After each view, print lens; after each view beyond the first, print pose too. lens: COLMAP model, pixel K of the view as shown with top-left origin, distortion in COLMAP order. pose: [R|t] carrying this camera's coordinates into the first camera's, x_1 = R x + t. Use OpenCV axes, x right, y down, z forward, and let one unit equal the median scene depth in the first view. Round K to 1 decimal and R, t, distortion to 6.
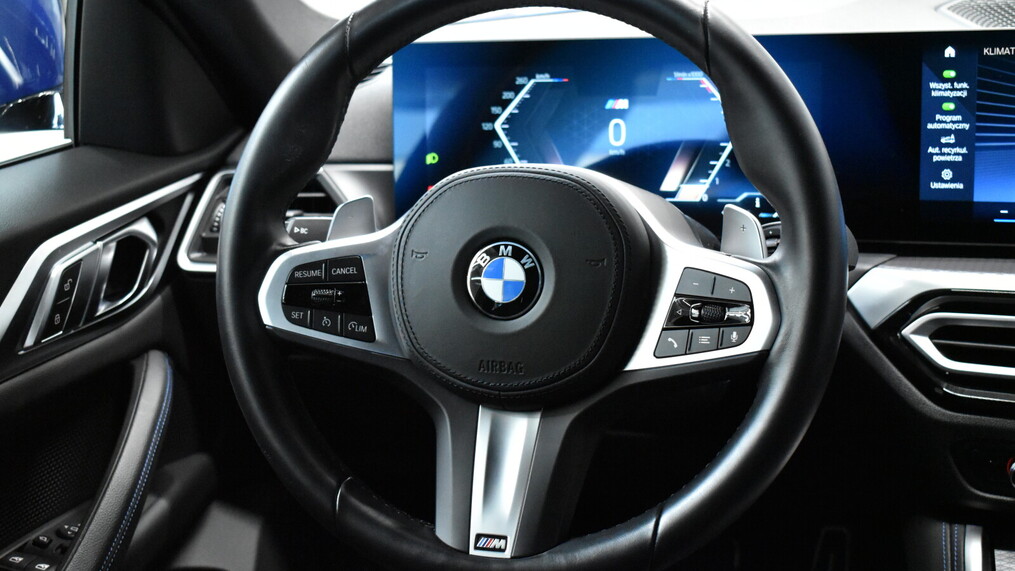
lens RADIAL K [[1564.3, 0, 507.5], [0, 1564.3, 285.5], [0, 0, 1]] dist [-0.014994, -0.013364]
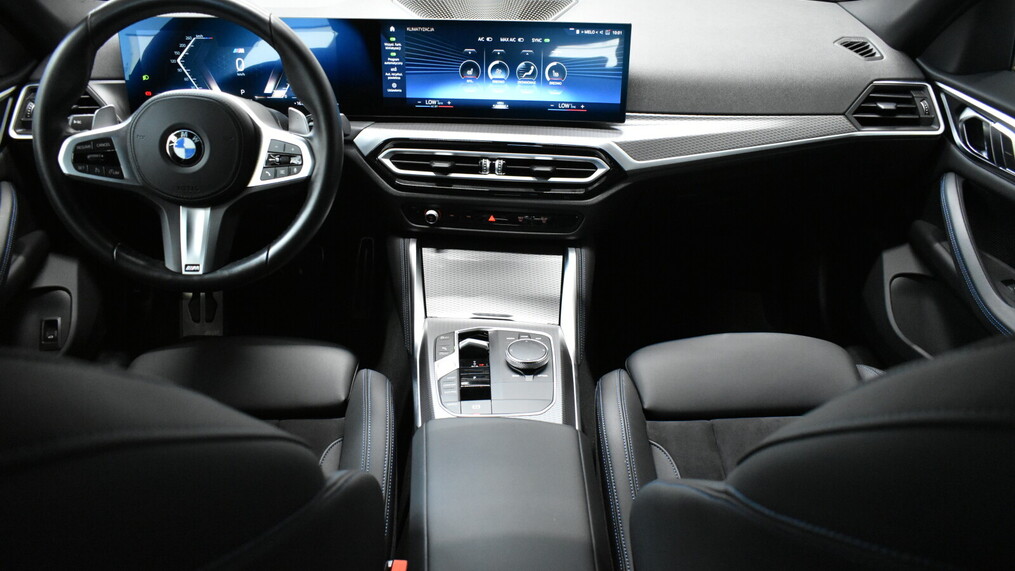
lens RADIAL K [[778.7, 0, 507.5], [0, 778.7, 285.5], [0, 0, 1]] dist [-0.016029, 0.001488]
pose [[0.937003, -0.100652, 0.334506, 0.031430], [0.021573, 0.972435, 0.232175, -0.049002], [-0.348655, -0.210332, 0.913346, -0.145940]]
